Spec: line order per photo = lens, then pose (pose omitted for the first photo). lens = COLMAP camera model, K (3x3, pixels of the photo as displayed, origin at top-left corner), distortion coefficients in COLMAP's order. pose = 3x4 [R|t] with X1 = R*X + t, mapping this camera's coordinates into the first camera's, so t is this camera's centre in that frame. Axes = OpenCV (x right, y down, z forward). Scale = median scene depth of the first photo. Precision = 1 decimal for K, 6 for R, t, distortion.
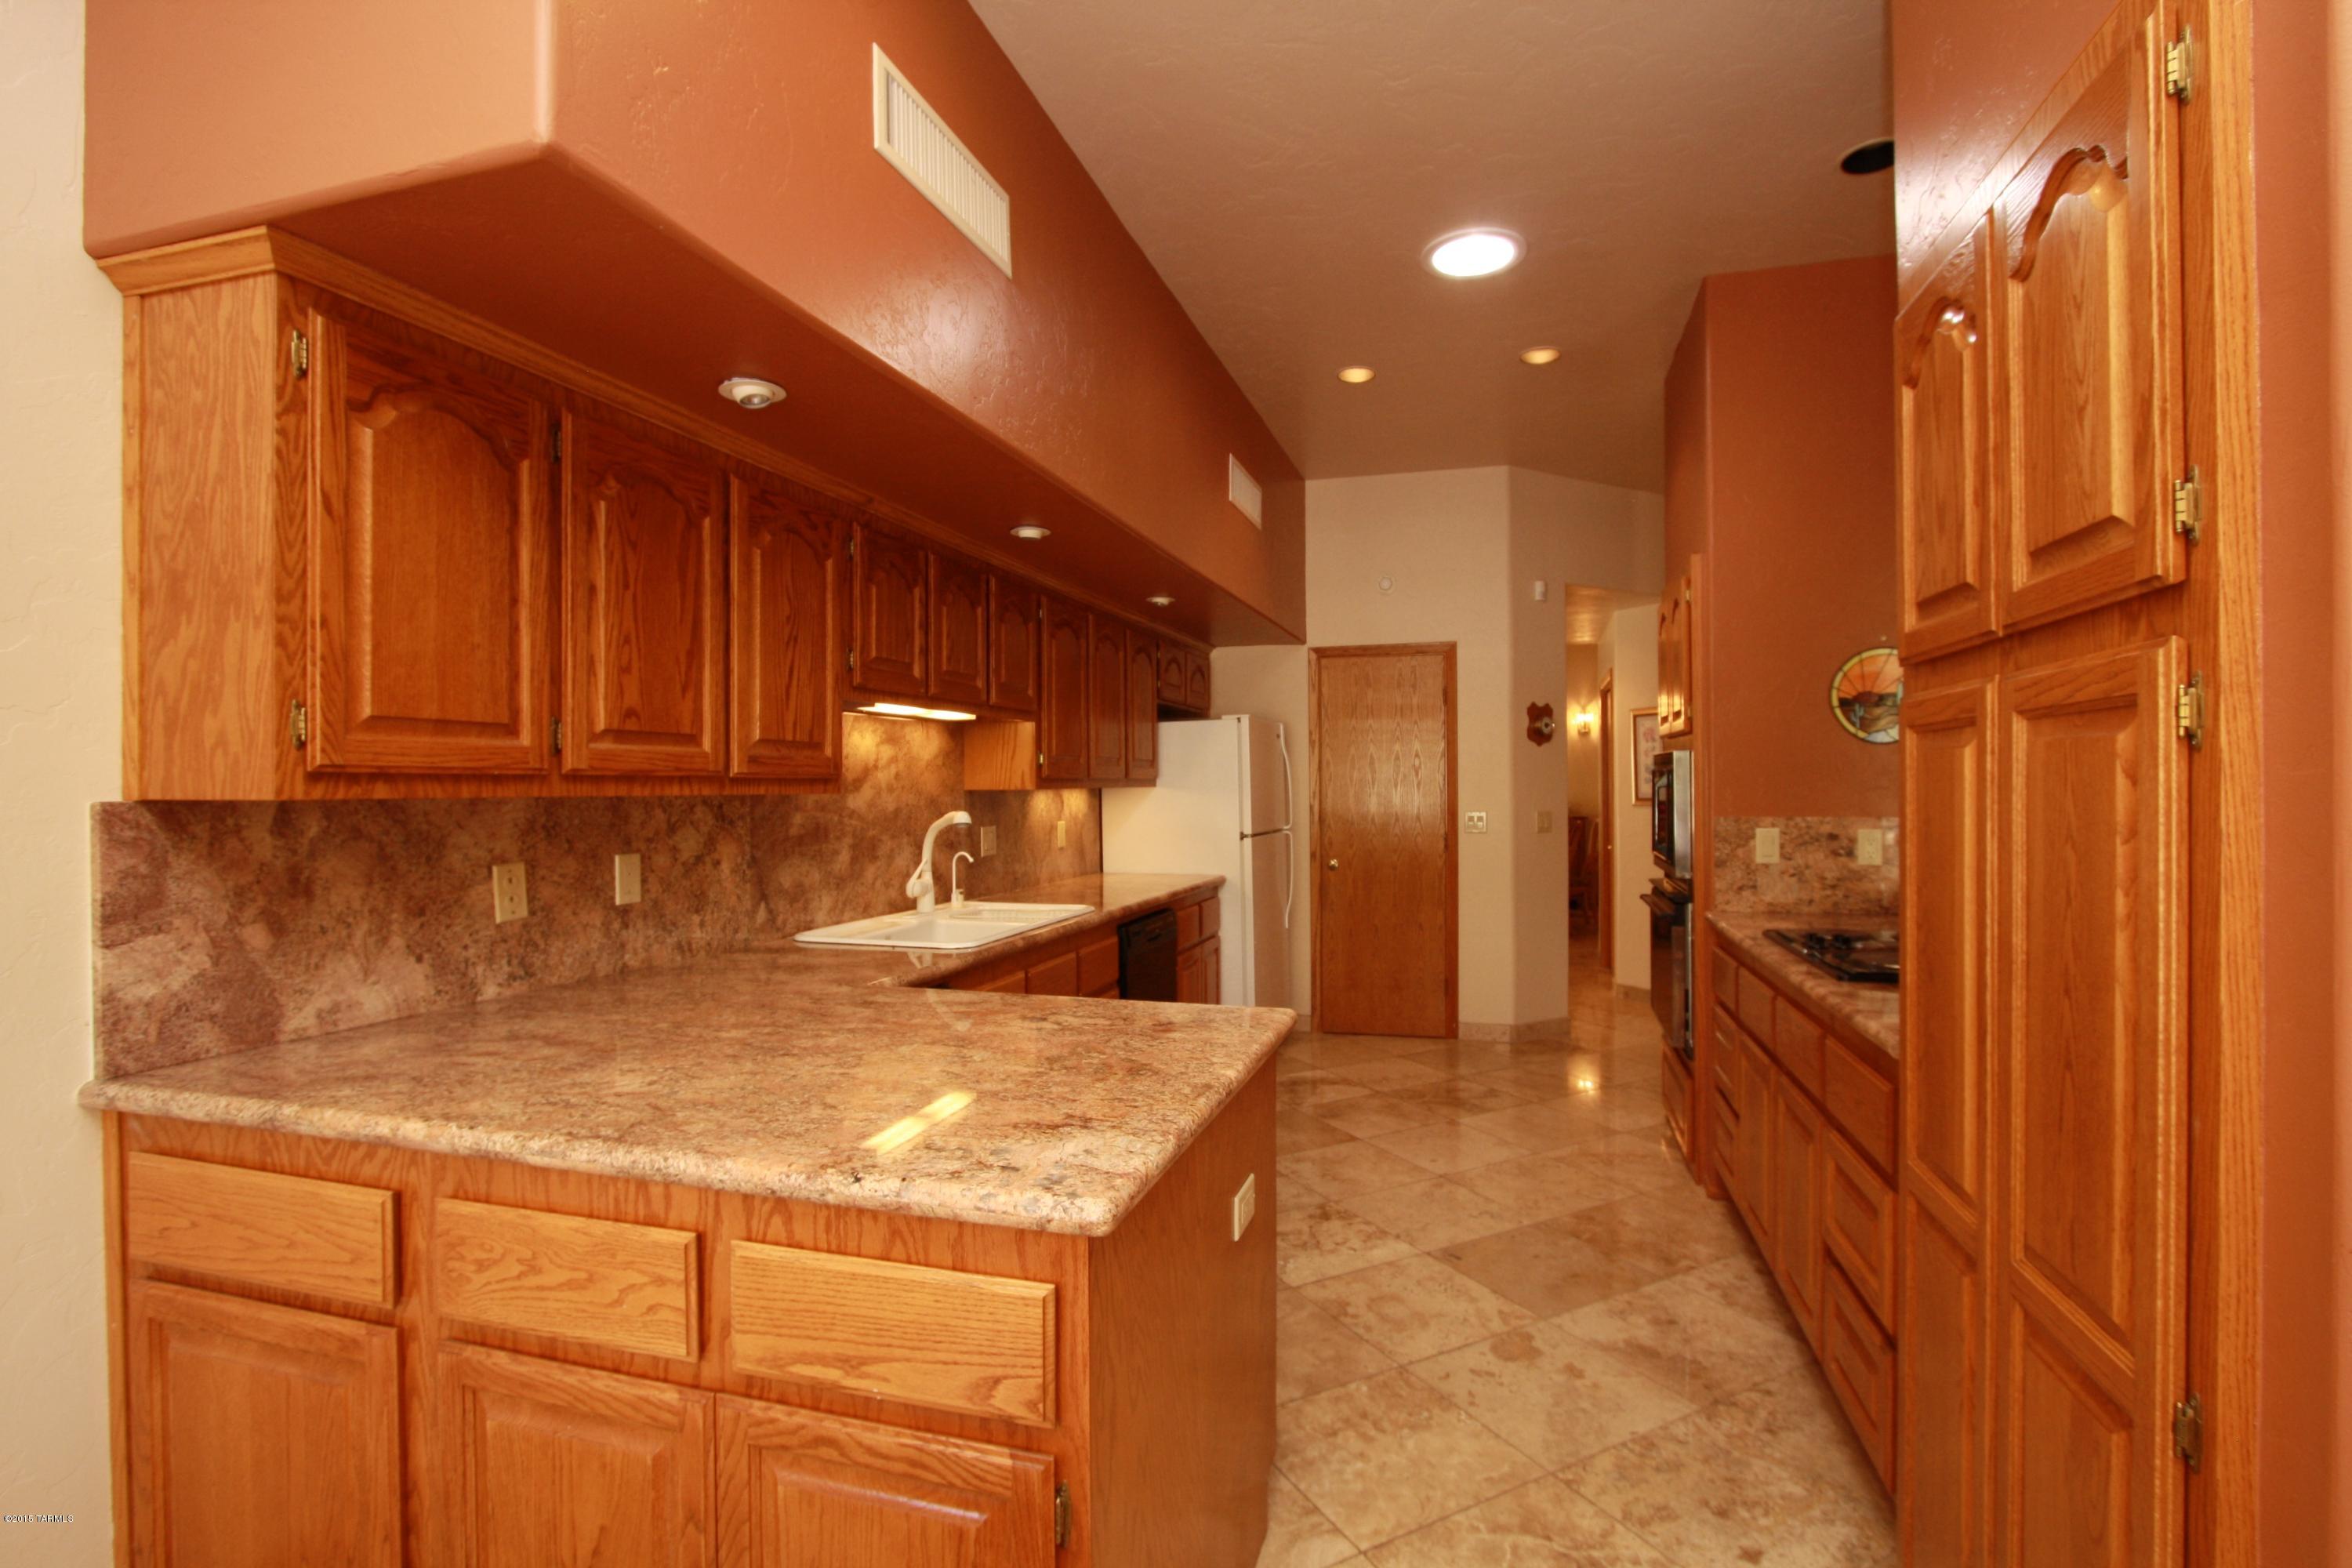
lens RADIAL K [[1096.5, 0, 1217.7], [0, 1096.5, 784.5], [0, 0, 1]] dist [-0.001072, -0.000260]
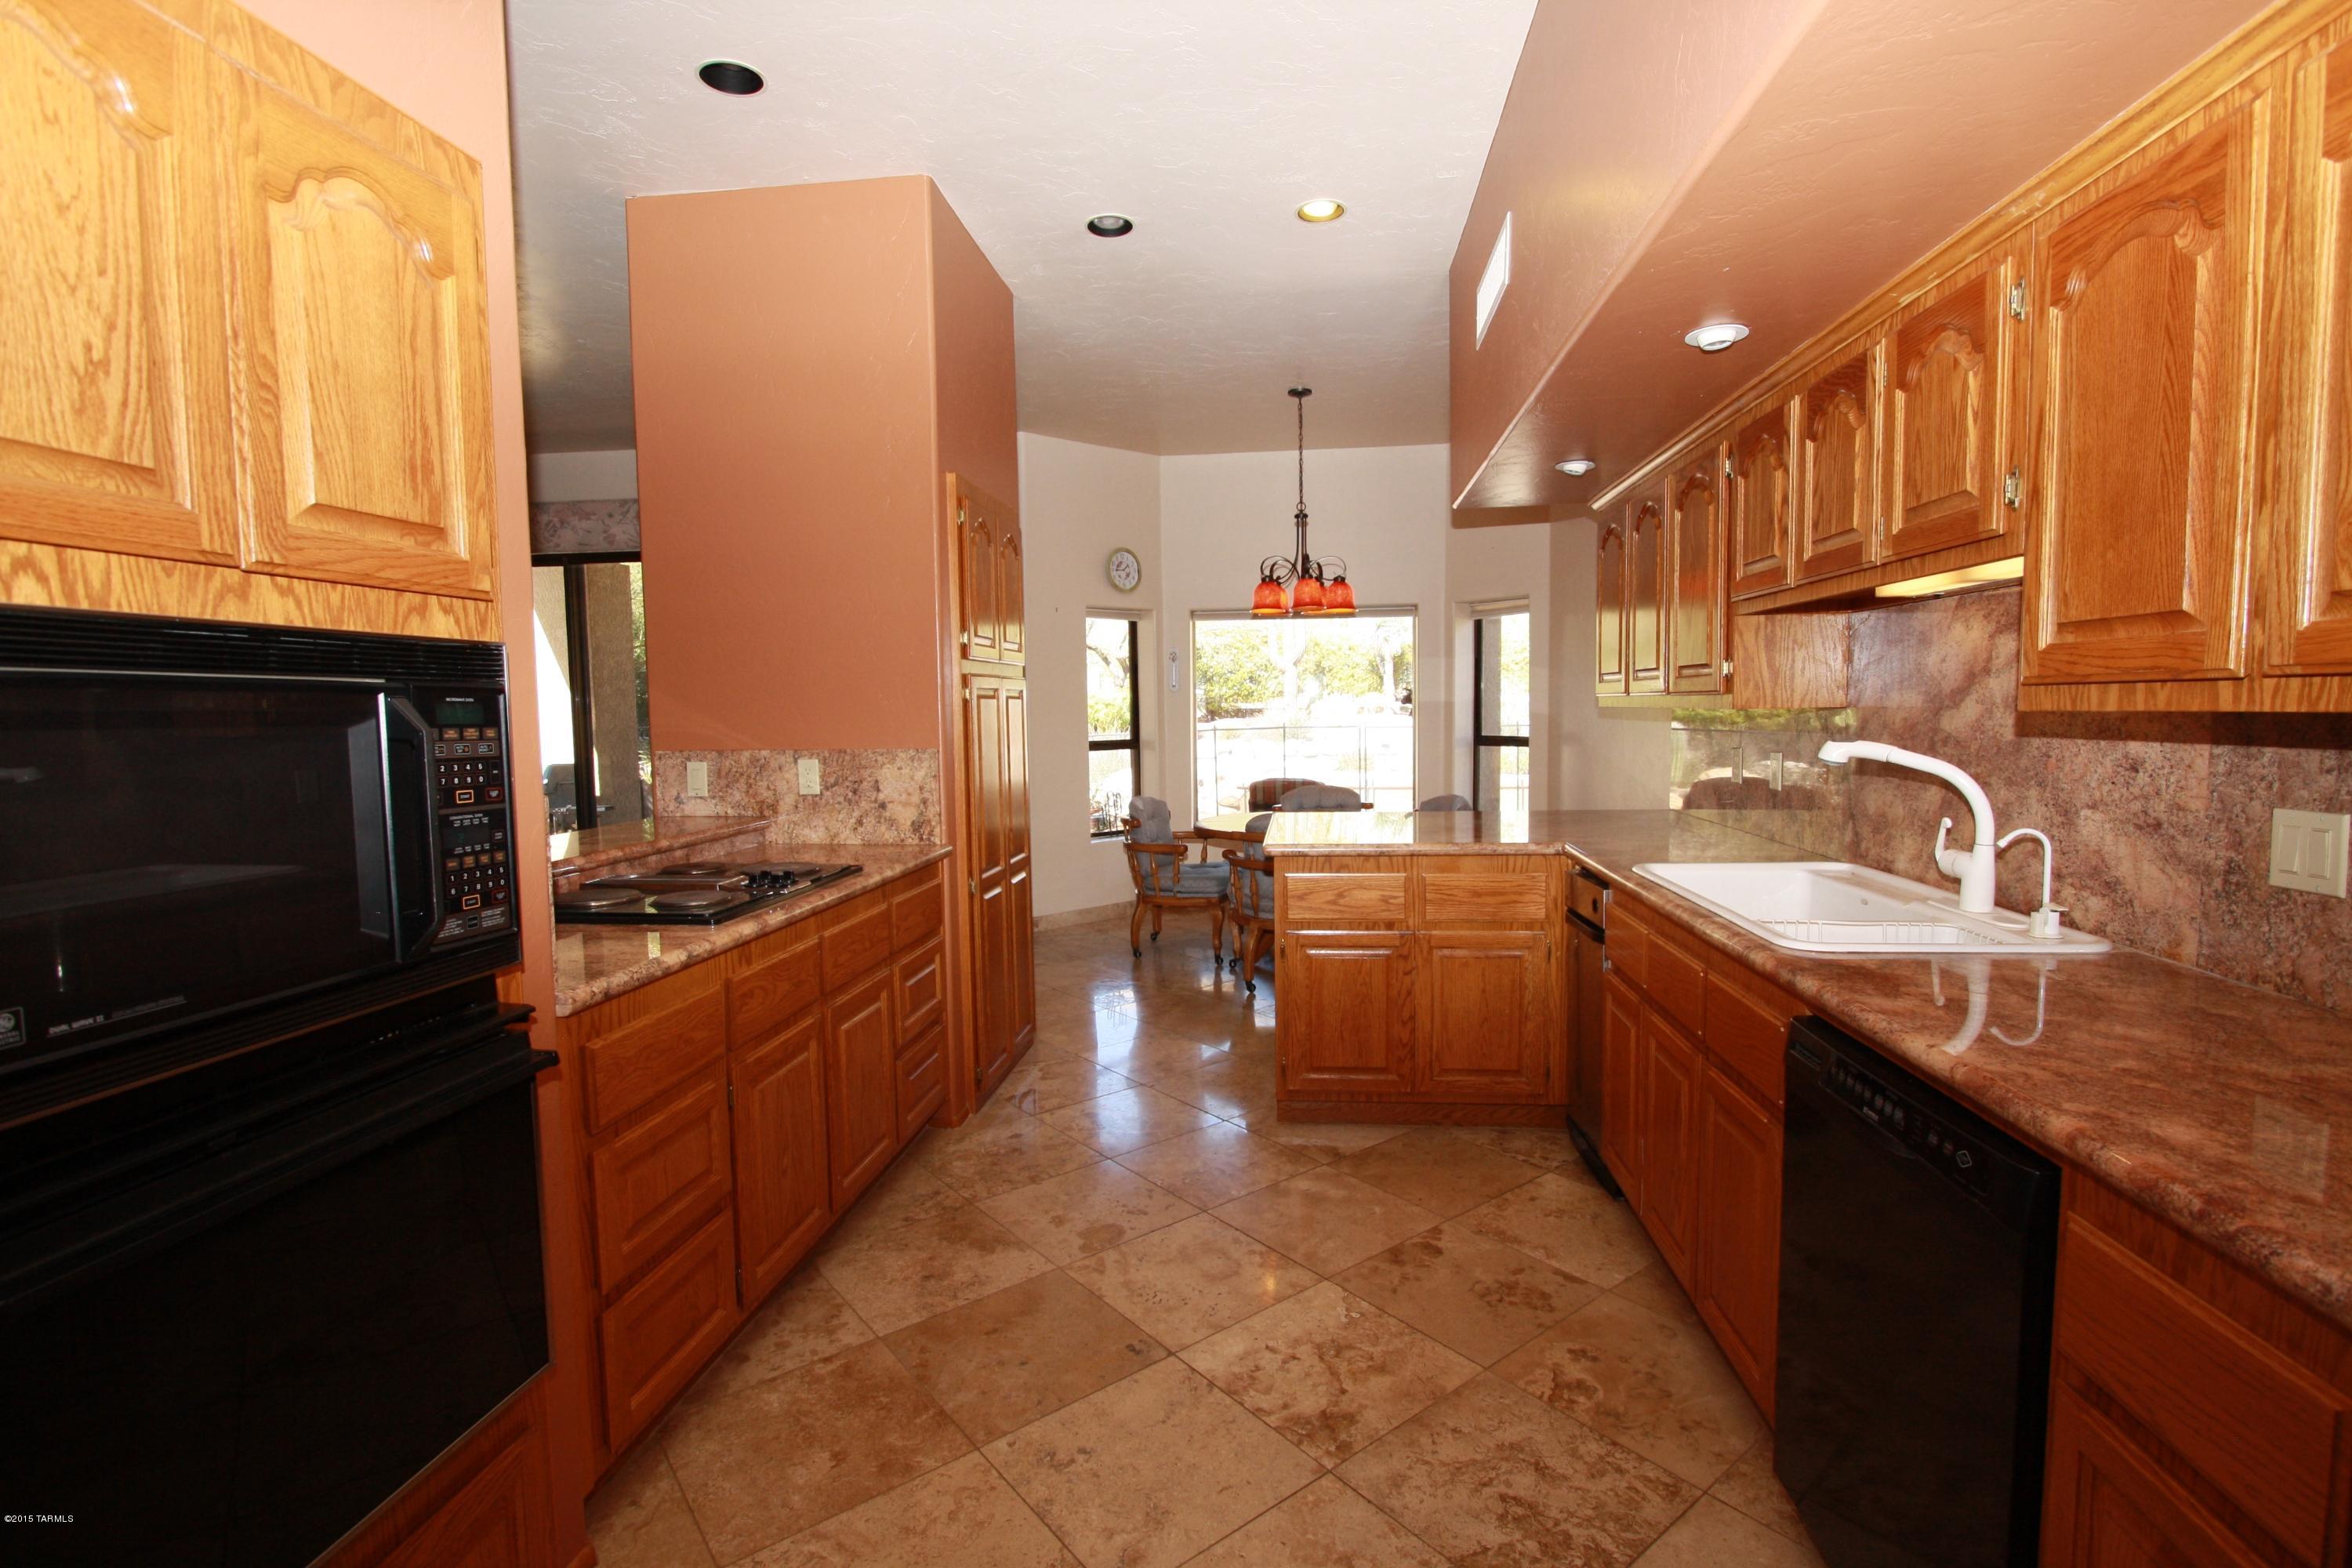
lens RADIAL K [[1096.5, 0, 1217.7], [0, 1096.5, 784.5], [0, 0, 1]] dist [-0.001072, -0.000260]
pose [[-0.983615, 0.032028, -0.177414, 0.282460], [0.019422, 0.997191, 0.072342, -0.005034], [0.179233, 0.067711, -0.981474, 1.726302]]
